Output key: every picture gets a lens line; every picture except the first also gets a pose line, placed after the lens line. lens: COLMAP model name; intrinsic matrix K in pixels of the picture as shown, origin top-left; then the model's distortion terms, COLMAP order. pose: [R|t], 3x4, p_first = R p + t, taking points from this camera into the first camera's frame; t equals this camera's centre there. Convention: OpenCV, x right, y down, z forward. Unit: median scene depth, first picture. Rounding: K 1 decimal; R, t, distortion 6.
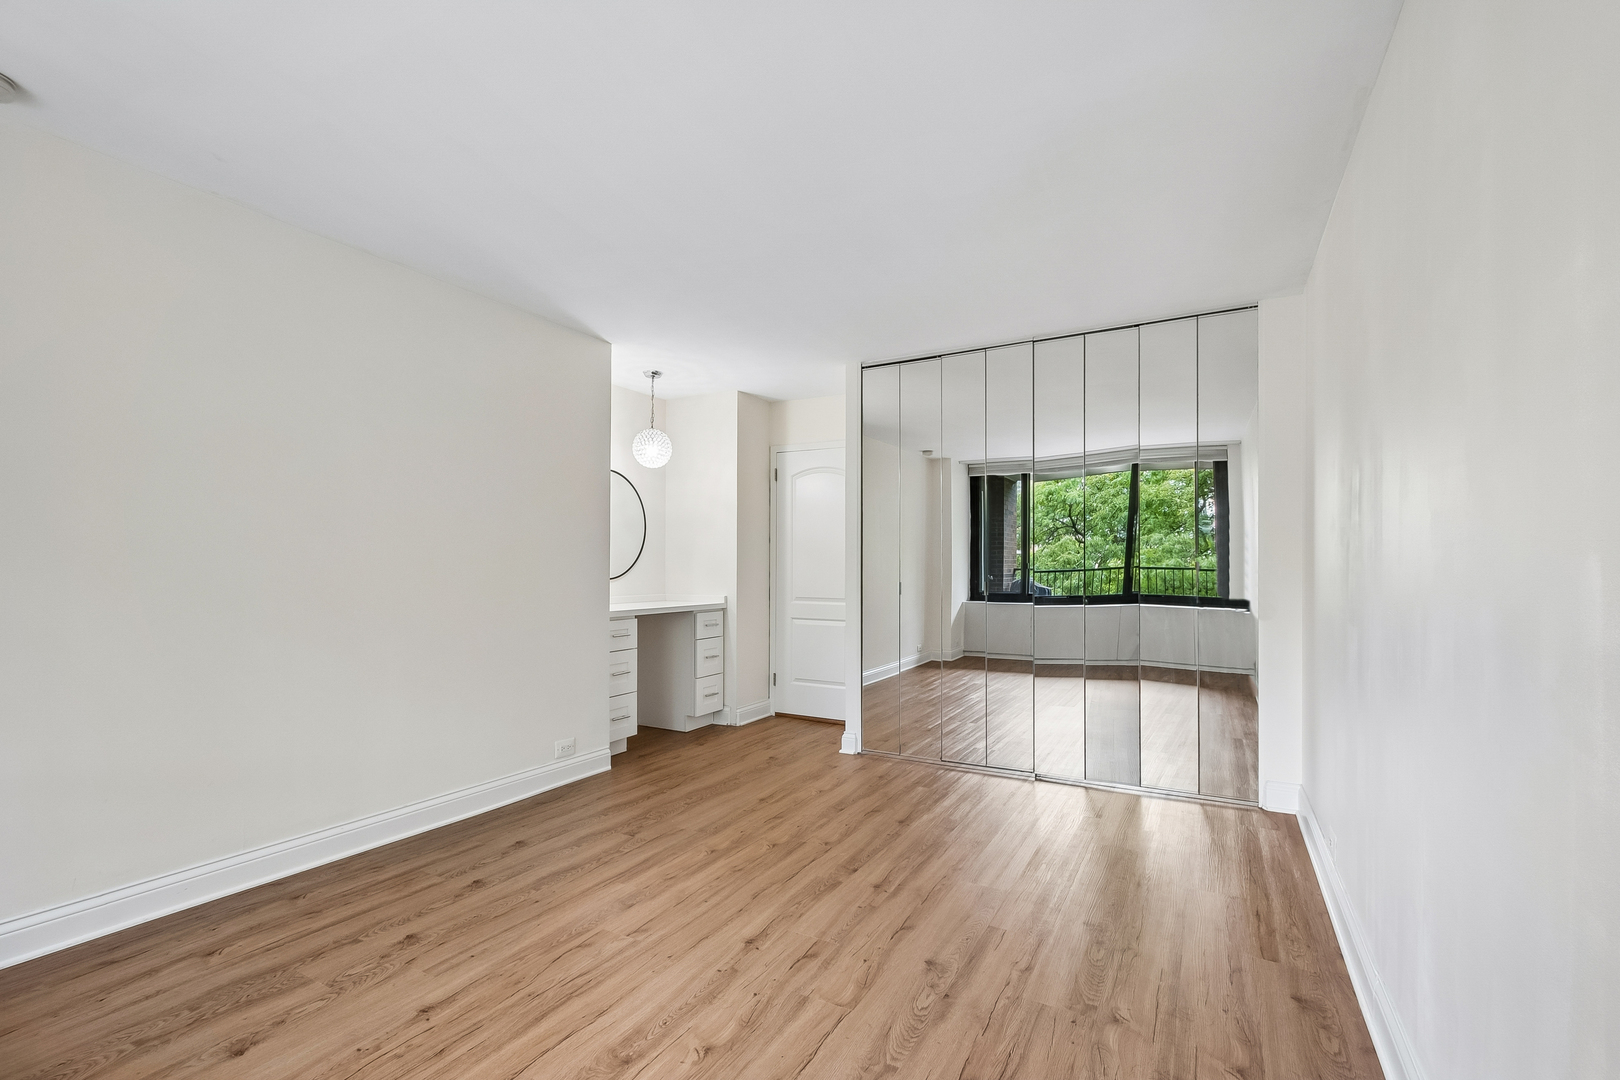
lens RADIAL K [[715.0, 0, 823.3], [0, 715.0, 564.7], [0, 0, 1]] dist [0.003277, 0.000083]
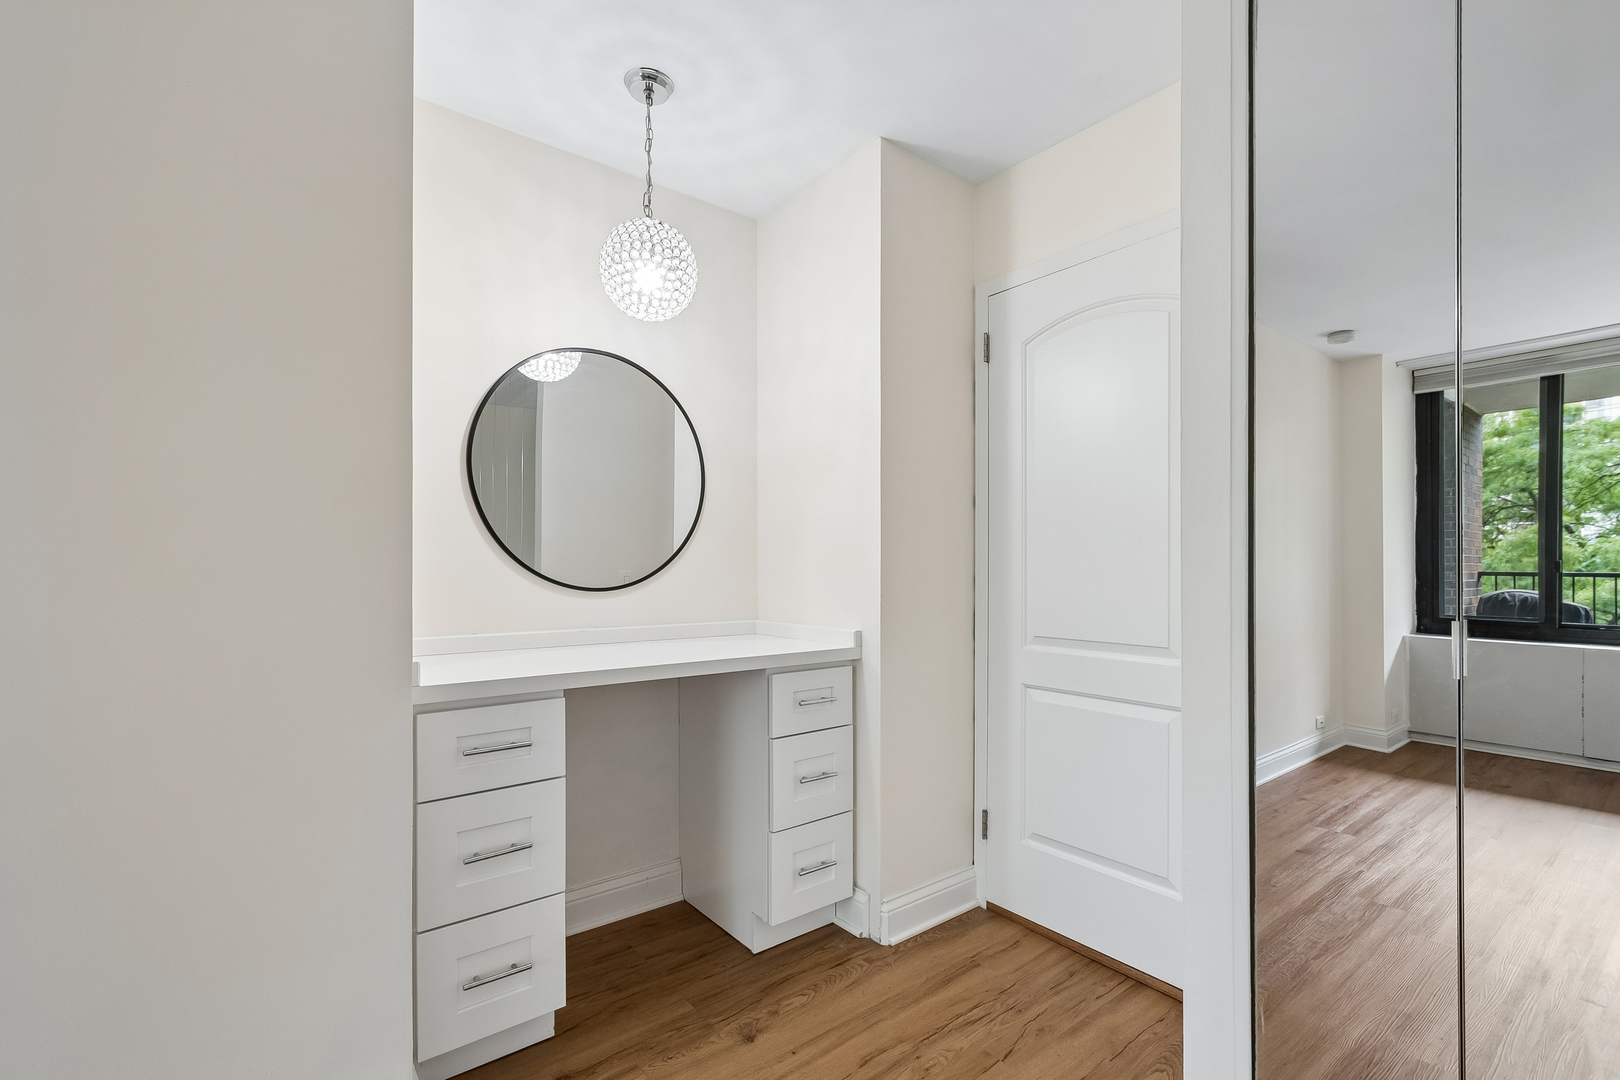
lens RADIAL K [[715.0, 0, 823.3], [0, 715.0, 564.7], [0, 0, 1]] dist [0.003277, 0.000083]
pose [[0.921299, -0.004696, -0.388826, 0.010057], [0.002904, 0.999982, -0.005196, 0.006240], [0.388844, 0.003658, 0.921296, 0.578038]]
